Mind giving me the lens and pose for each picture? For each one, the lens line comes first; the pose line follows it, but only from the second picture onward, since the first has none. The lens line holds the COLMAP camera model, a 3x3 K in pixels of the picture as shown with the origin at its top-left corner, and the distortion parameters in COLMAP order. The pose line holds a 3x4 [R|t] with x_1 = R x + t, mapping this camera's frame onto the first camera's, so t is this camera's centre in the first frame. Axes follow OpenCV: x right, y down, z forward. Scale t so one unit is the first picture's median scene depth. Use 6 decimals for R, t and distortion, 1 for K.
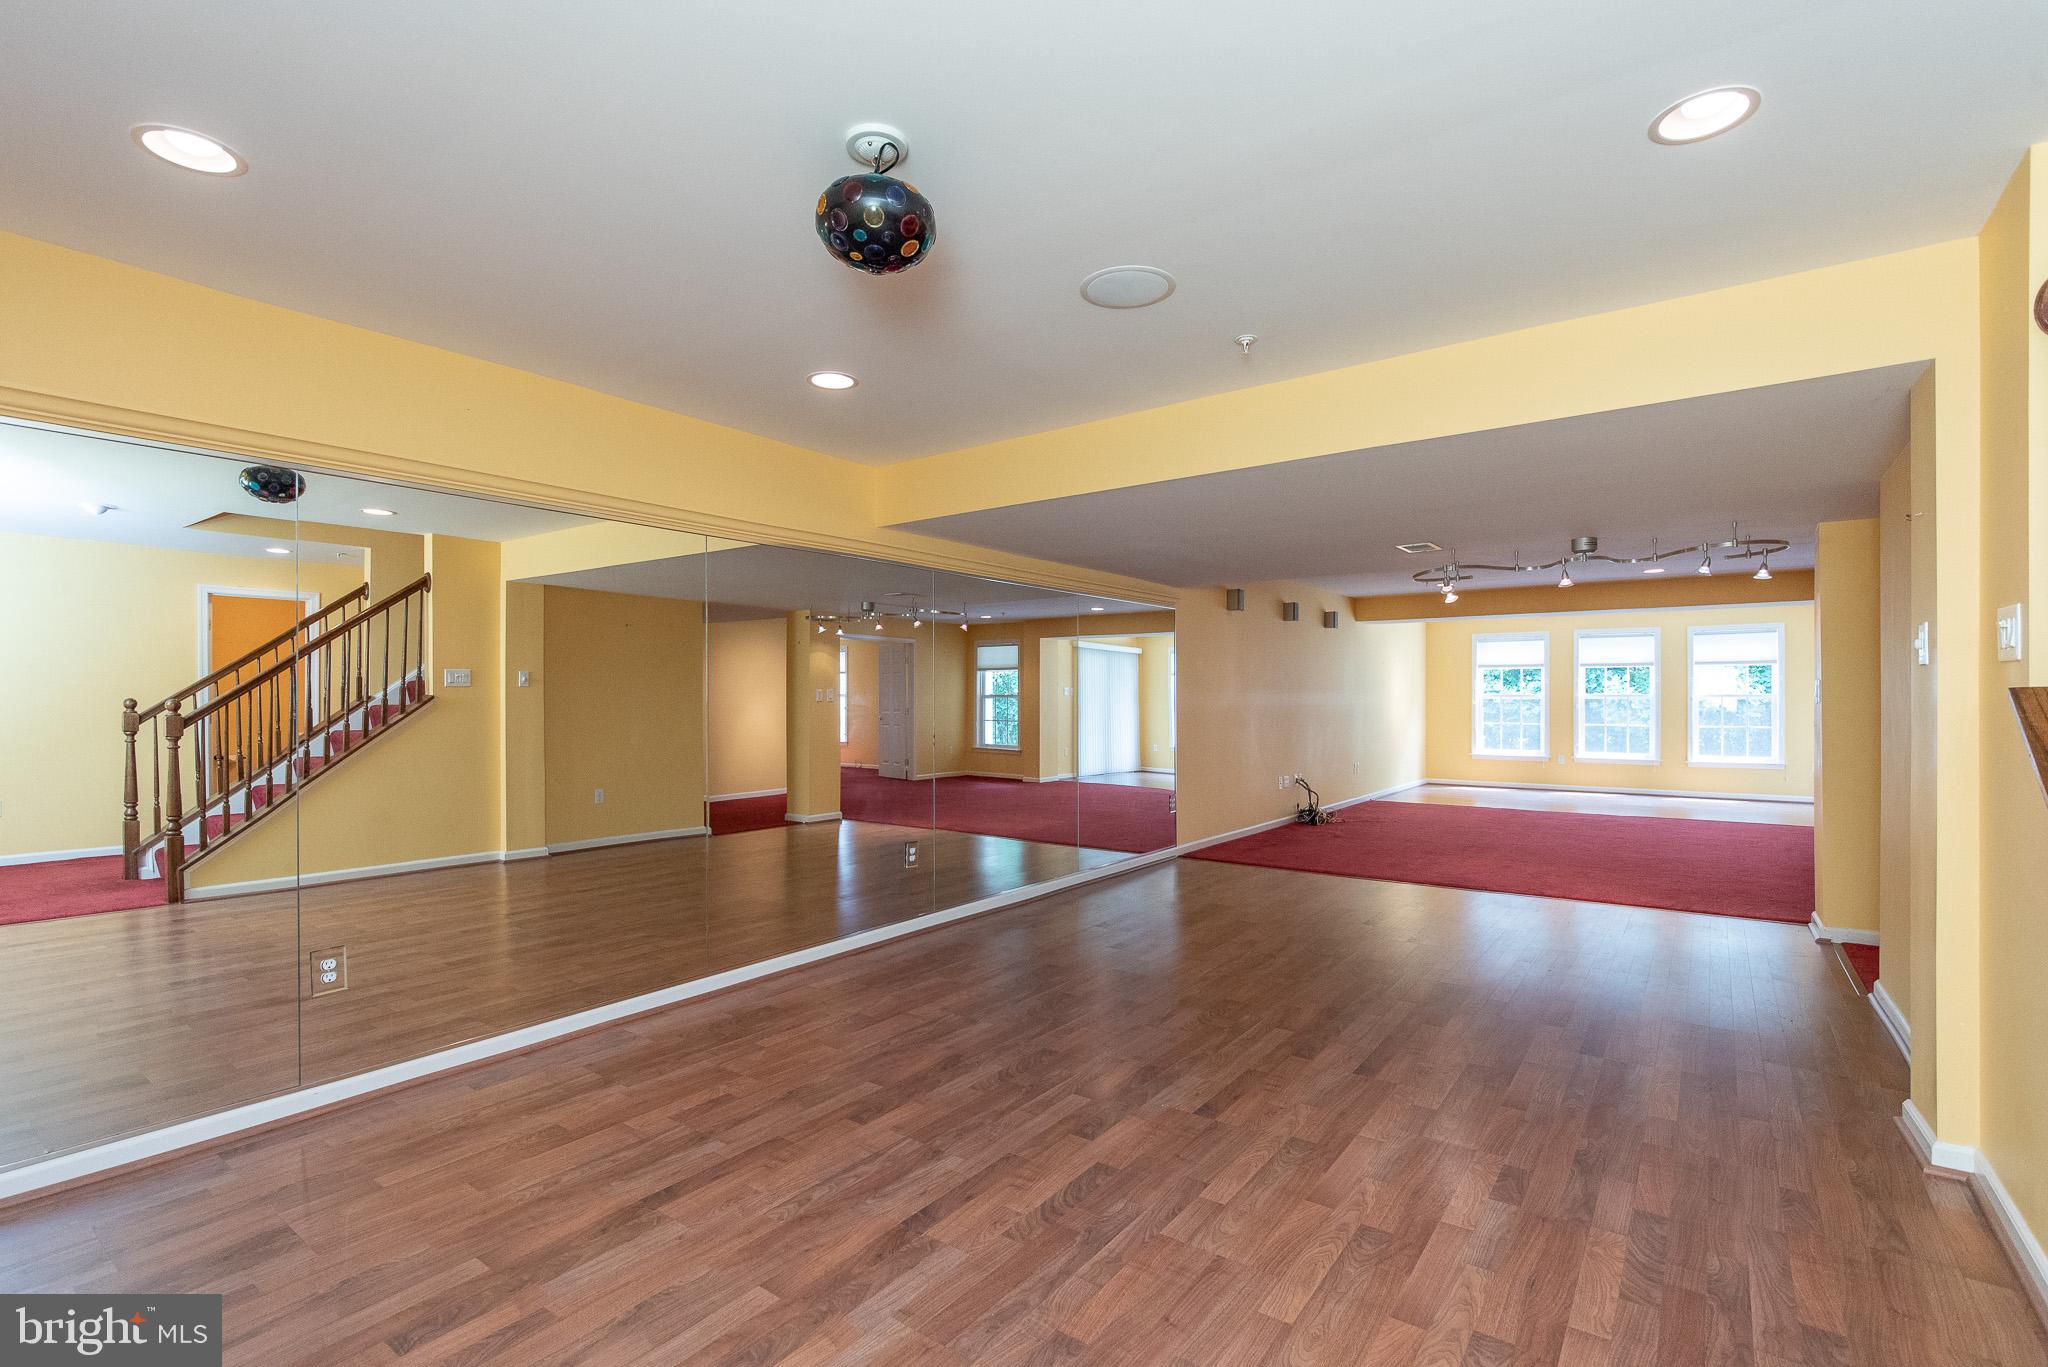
lens RADIAL K [[948.9, 0, 1026.2], [0, 948.9, 688.1], [0, 0, 1]] dist [-0.007284, -0.000669]
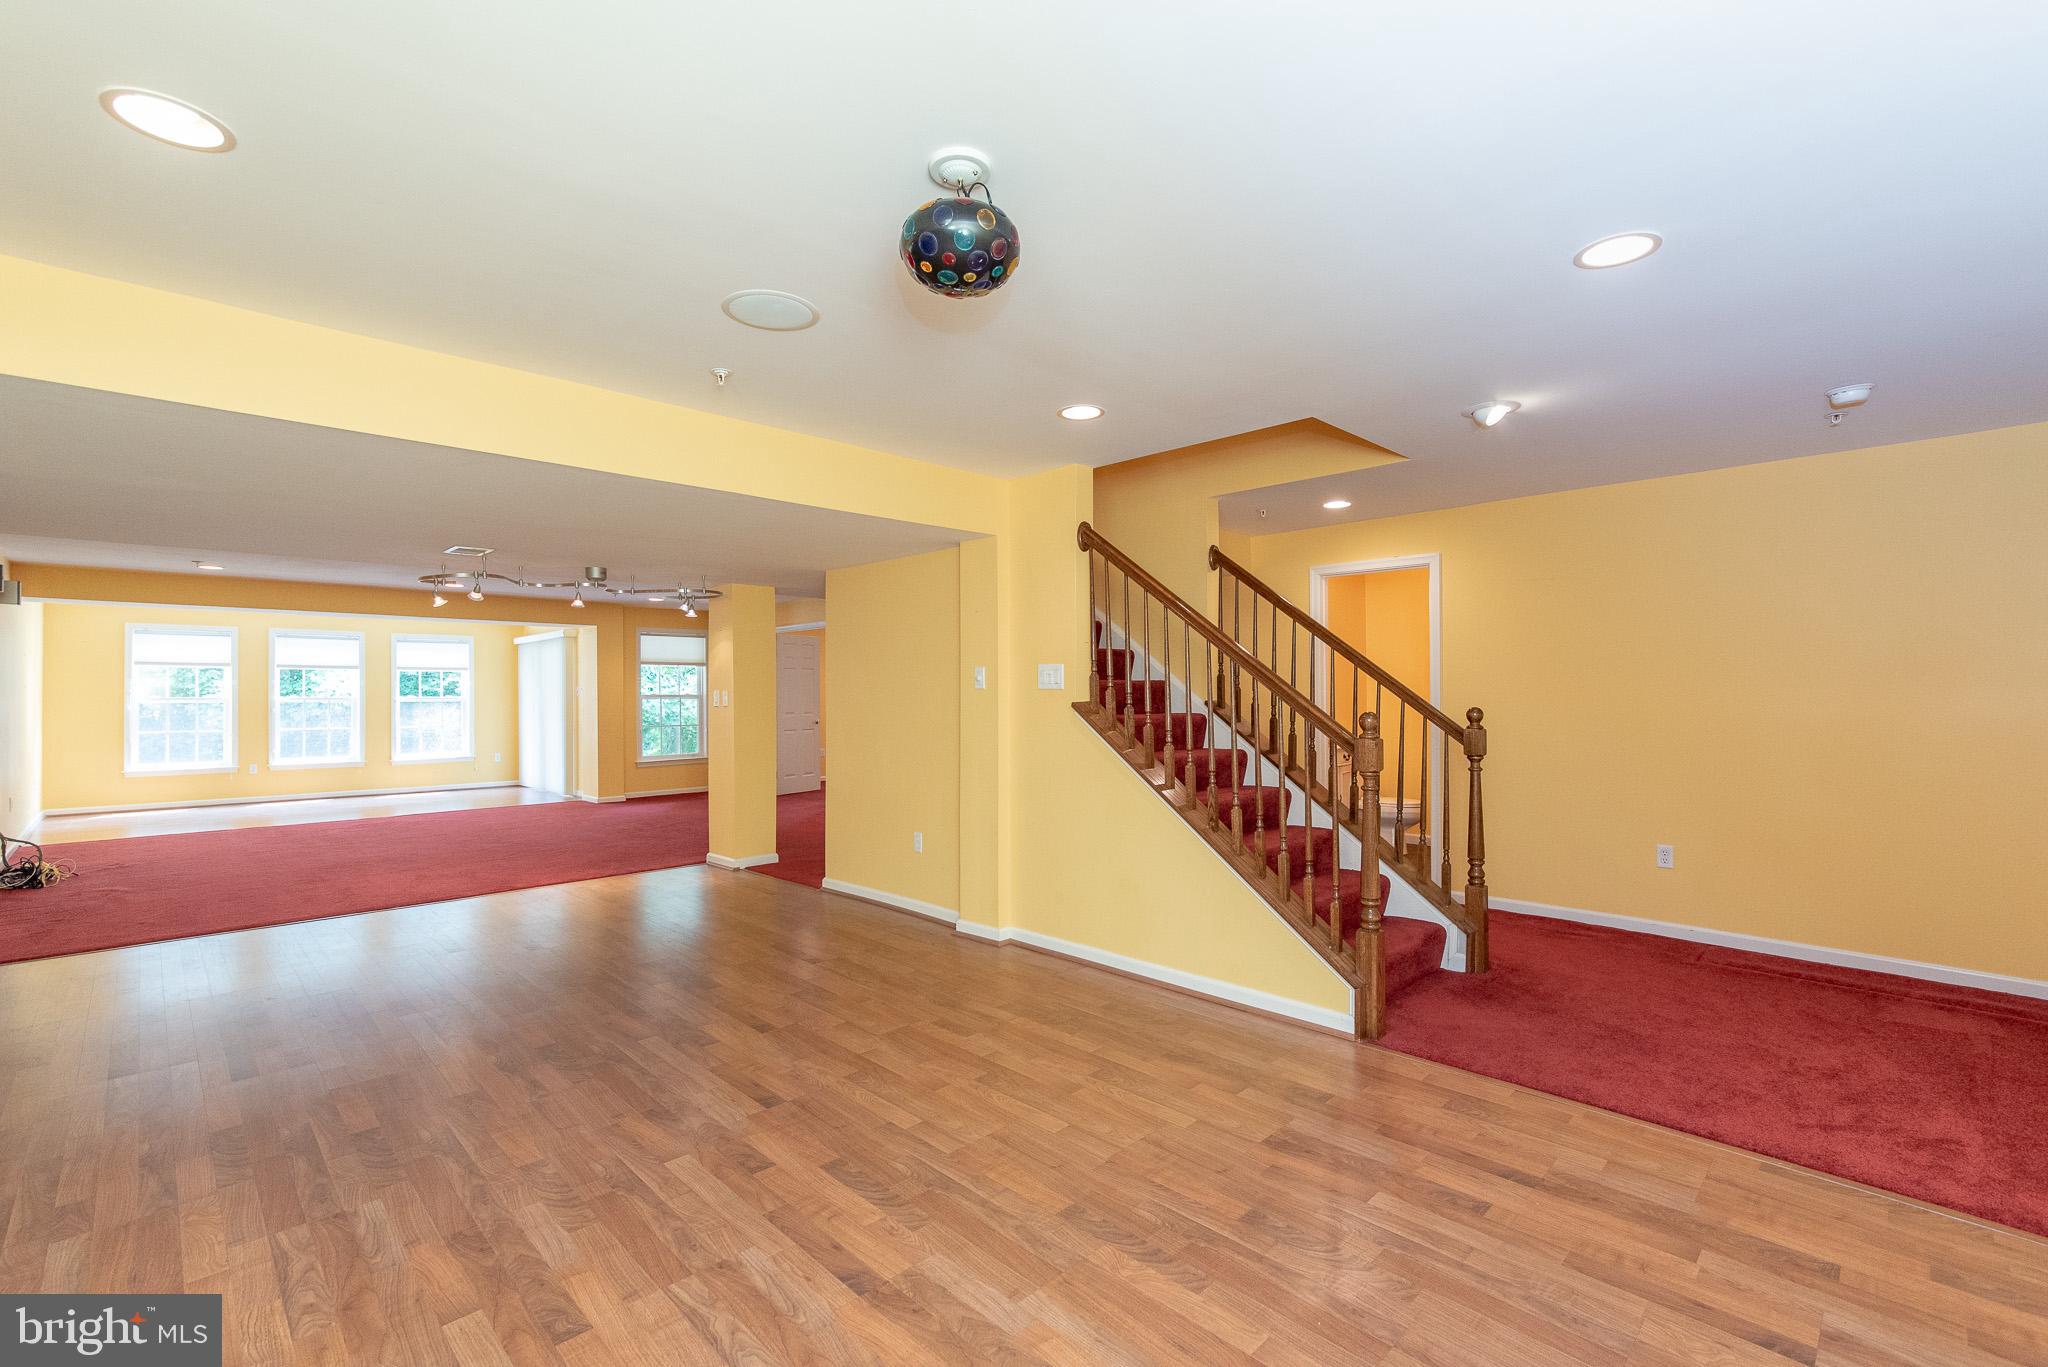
lens RADIAL K [[884.8, 0, 1032.0], [0, 884.8, 724.6], [0, 0, 1]] dist [0.010039, 0.000490]
pose [[0.155855, -0.035955, 0.987125, -0.626196], [-0.007087, 0.999271, 0.037517, -0.016976], [-0.987755, -0.012843, 0.155486, 0.469331]]
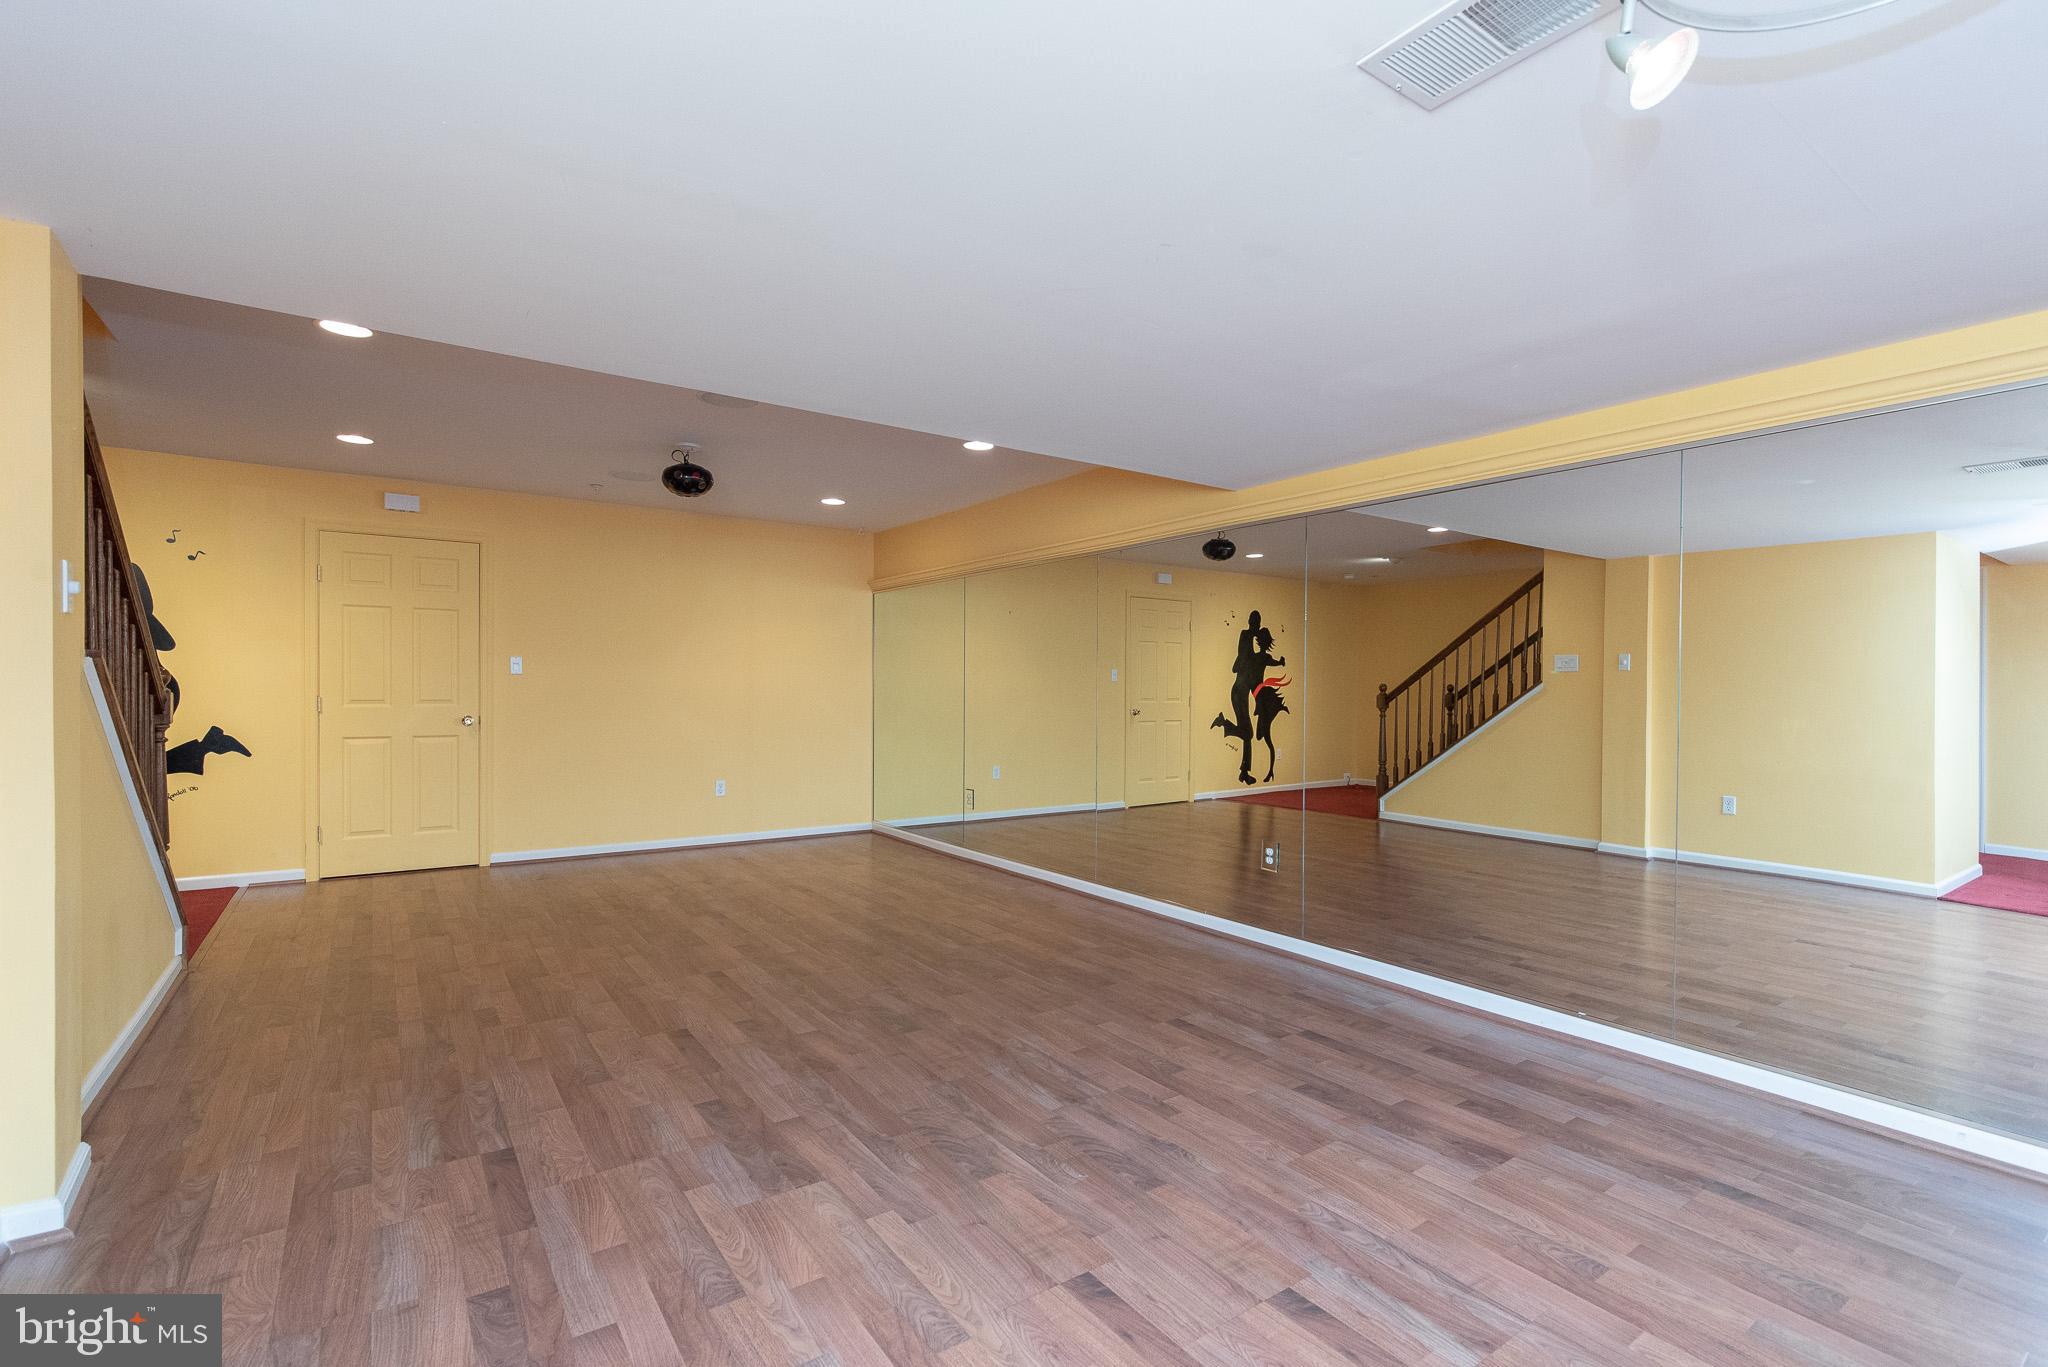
lens RADIAL K [[928.8, 0, 1029.3], [0, 928.8, 689.5], [0, 0, 1]] dist [-0.004223, -0.000772]
pose [[-0.321635, 0.000833, -0.946863, 1.105138], [0.002474, 0.999997, 0.000039, 0.032930], [0.946860, -0.002330, -0.321636, 1.567958]]
